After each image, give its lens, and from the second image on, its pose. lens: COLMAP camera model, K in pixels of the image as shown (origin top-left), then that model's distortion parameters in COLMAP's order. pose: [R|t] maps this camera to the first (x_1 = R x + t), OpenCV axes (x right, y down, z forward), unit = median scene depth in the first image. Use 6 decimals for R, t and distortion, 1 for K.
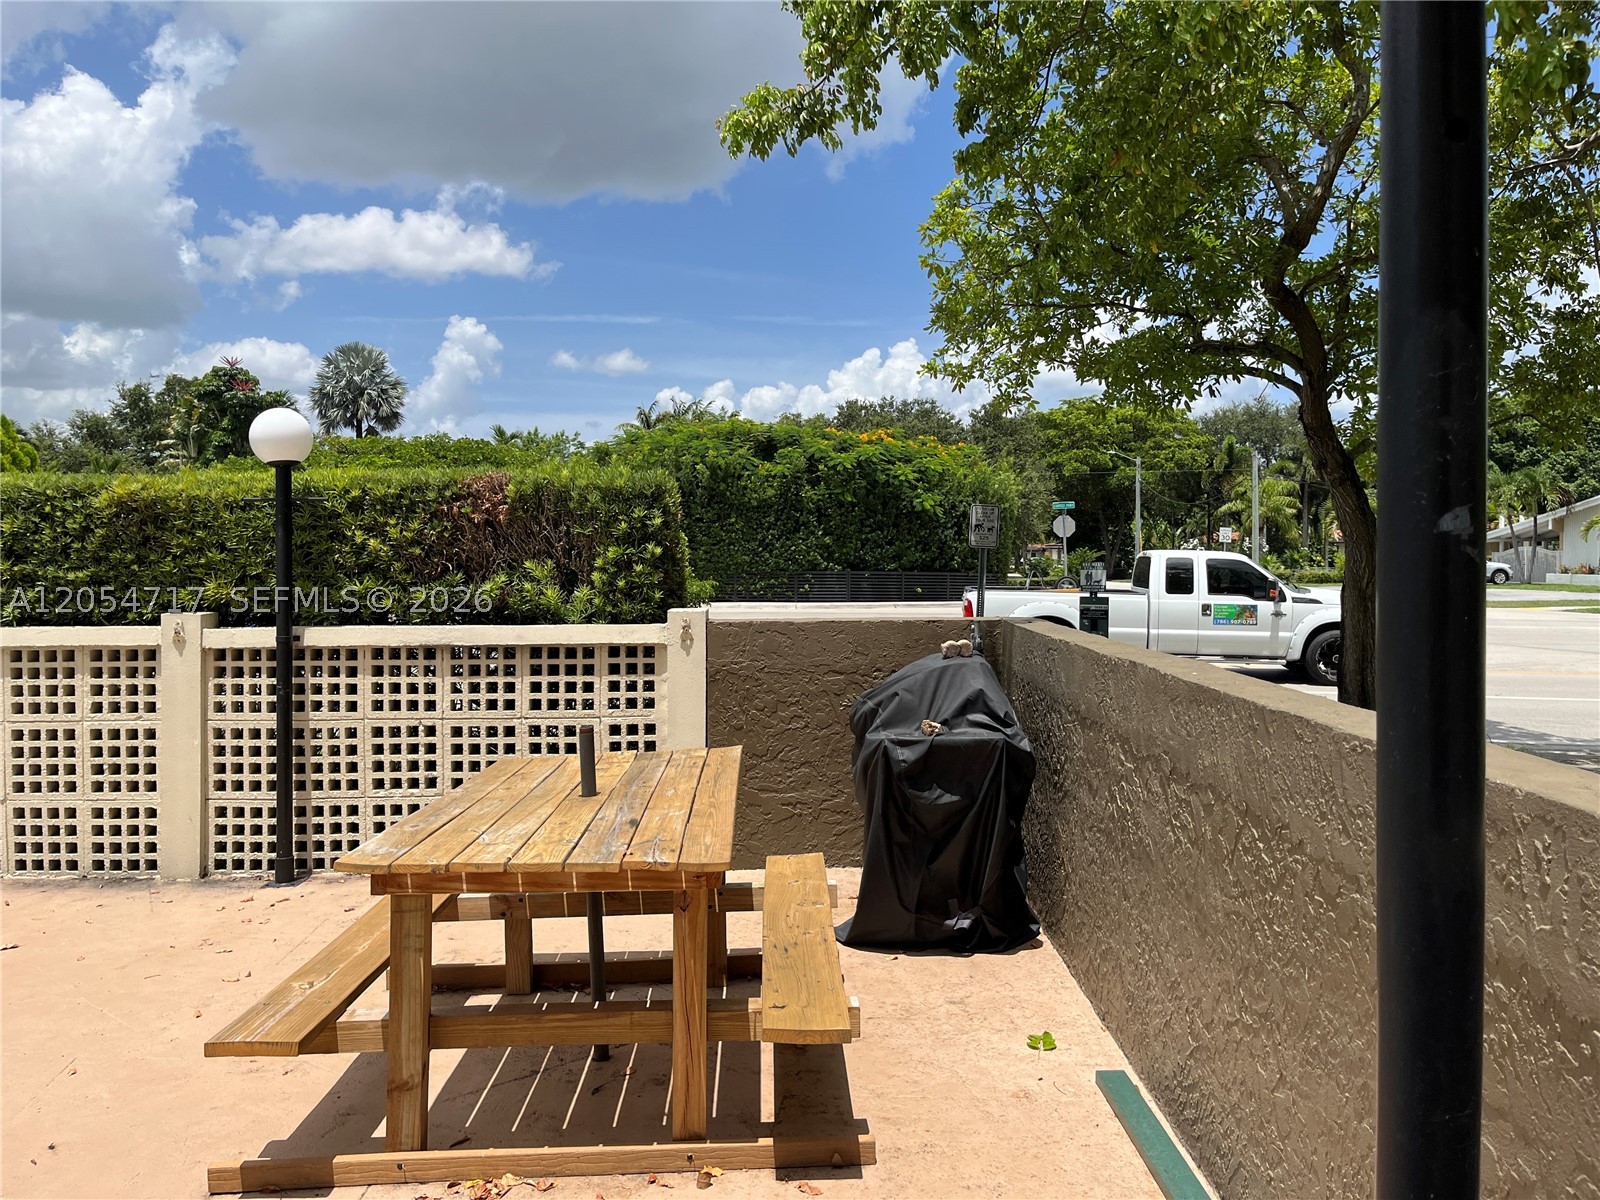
lens RADIAL K [[1215.9, 0, 802.9], [0, 1215.9, 601.1], [0, 0, 1]] dist [0.059879, -0.075916]
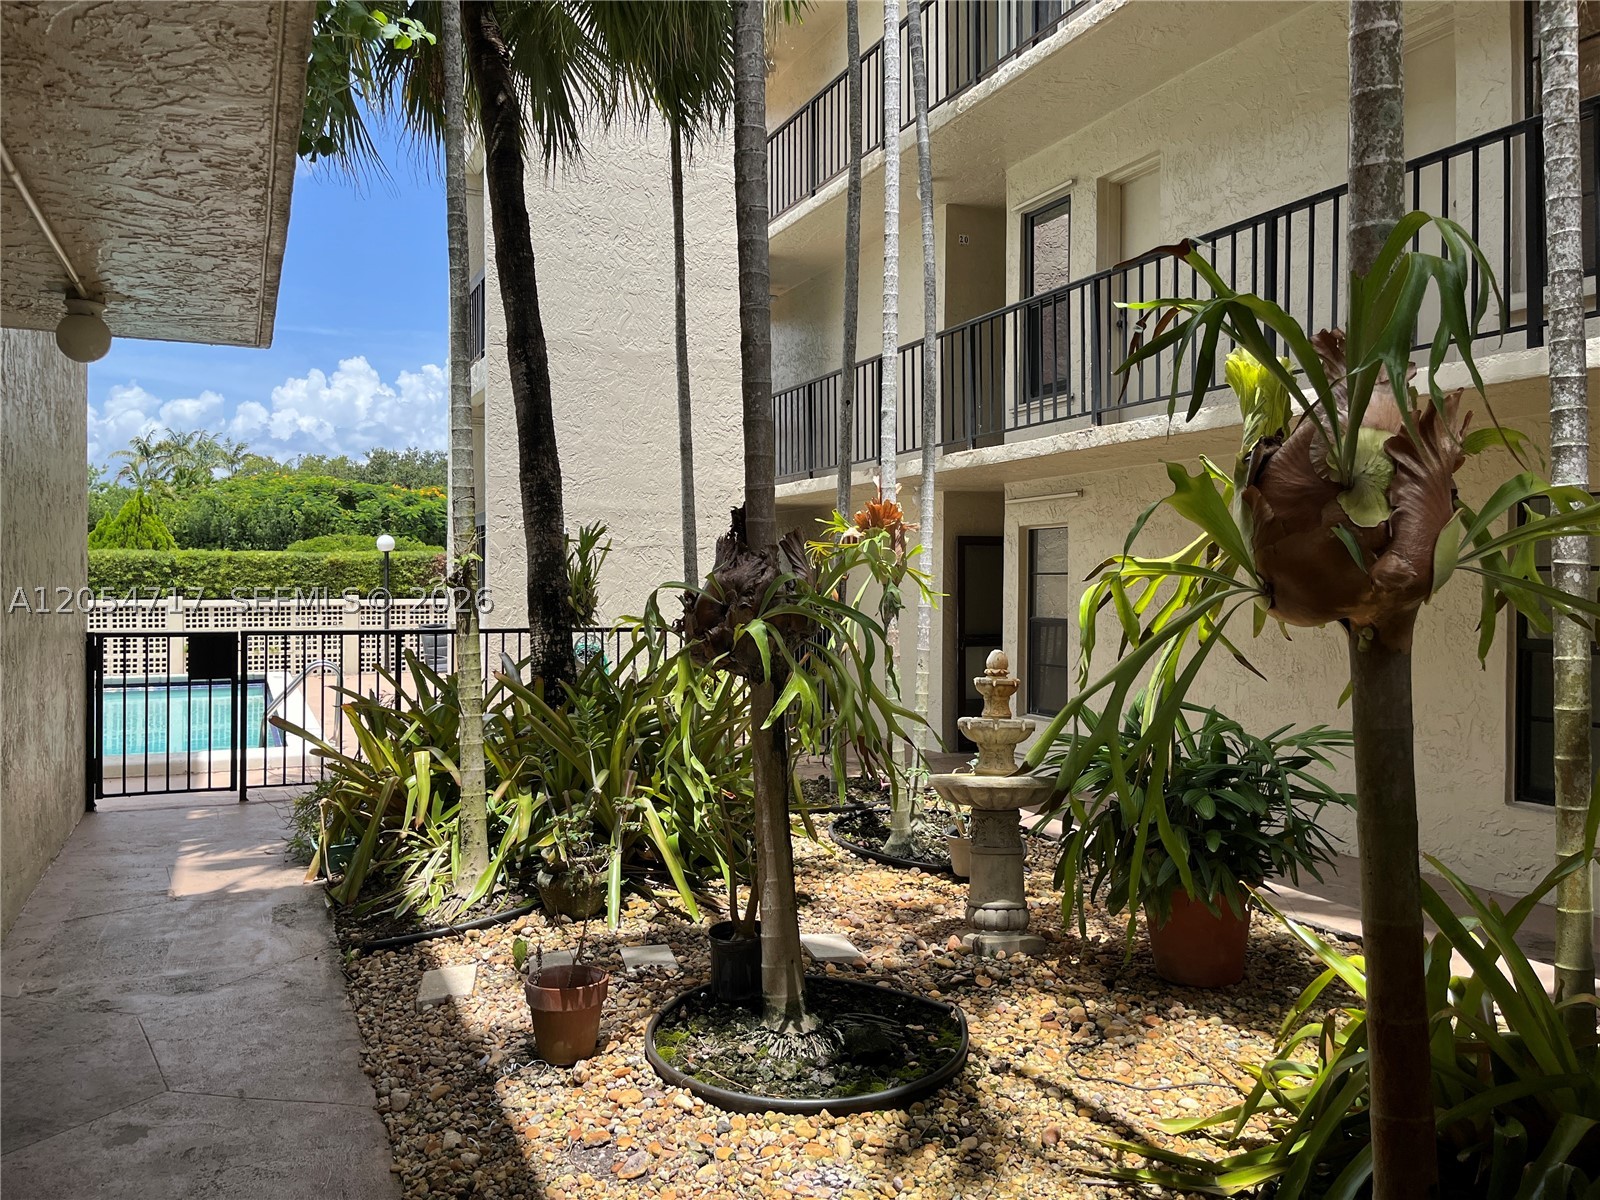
lens RADIAL K [[1266.3, 0, 799.6], [0, 1266.3, 597.3], [0, 0, 1]] dist [0.048147, 0.006512]
pose [[0.914550, -0.003093, 0.404461, -0.784550], [0.013220, 0.999665, -0.022247, 0.109238], [-0.404257, 0.025693, 0.914285, -2.678581]]
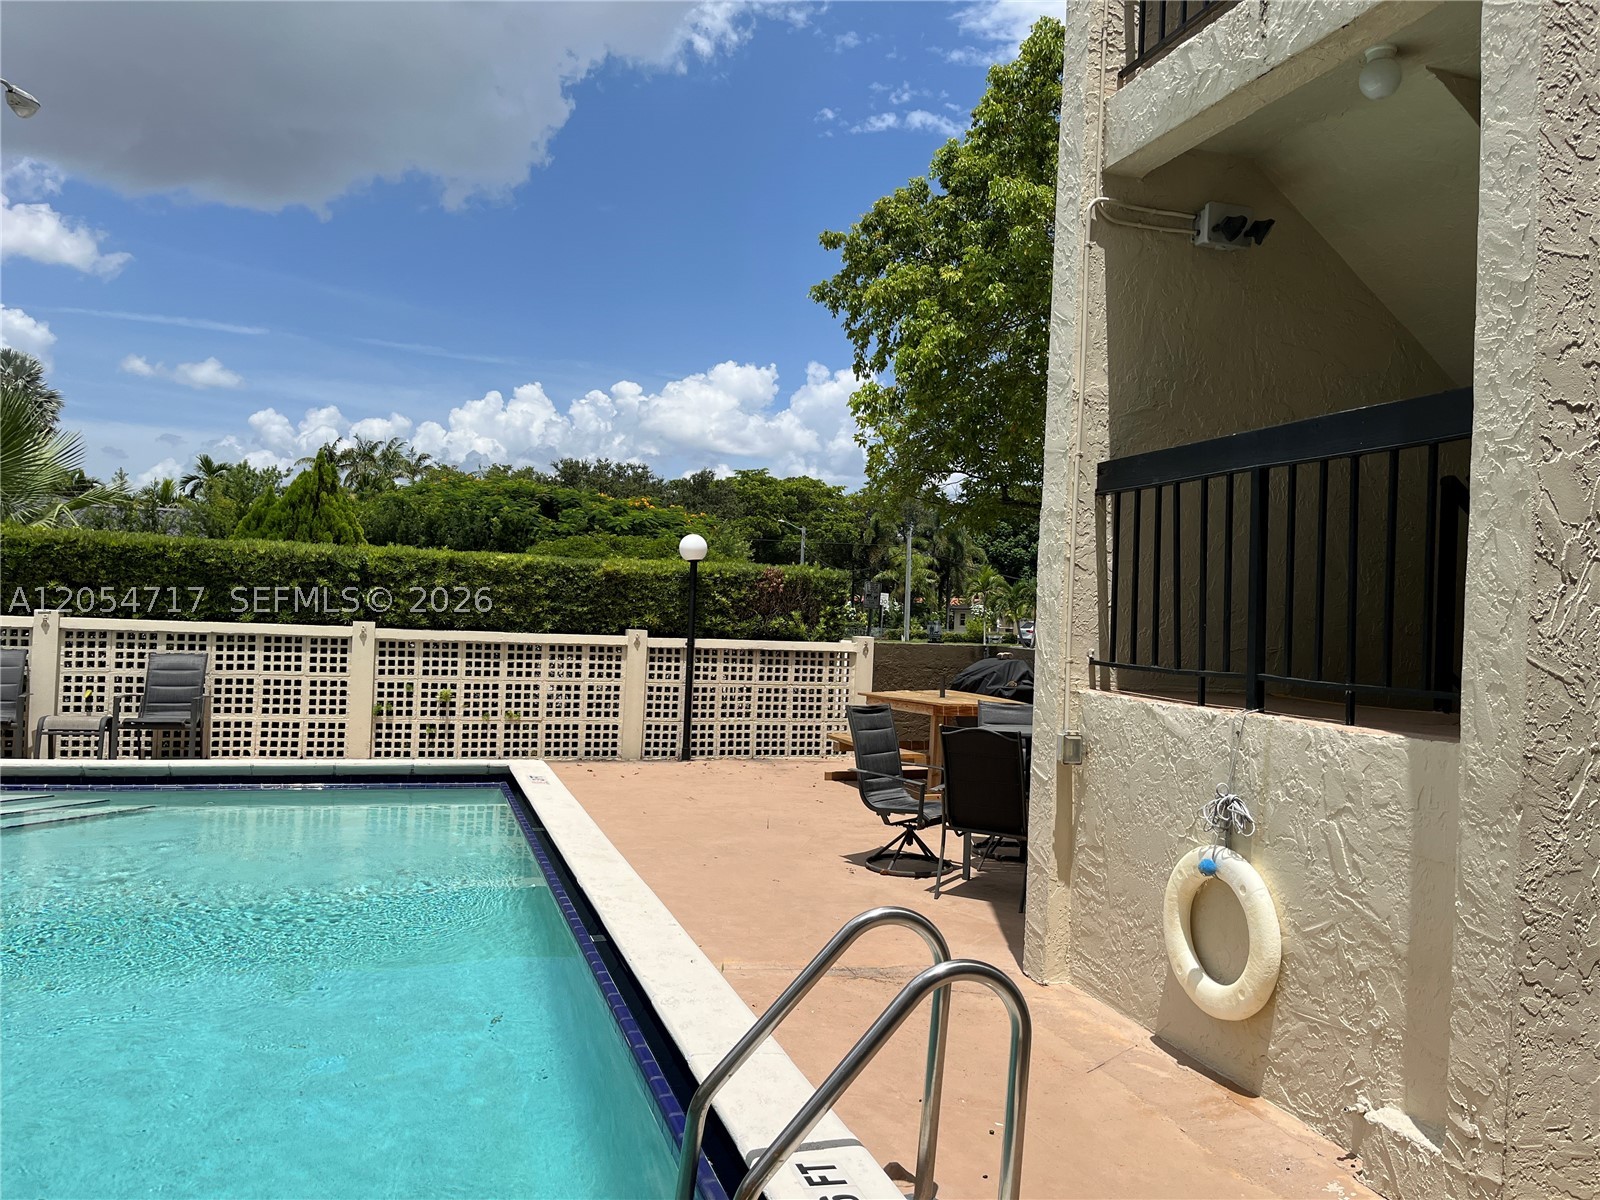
lens RADIAL K [[1215.9, 0, 803.6], [0, 1215.9, 616.2], [0, 0, 1]] dist [0.059879, -0.075916]
pose [[0.949269, 0.039992, 0.311911, -0.867646], [-0.031577, 0.998989, -0.031985, 0.043049], [-0.312875, 0.020513, 0.949573, -1.012493]]
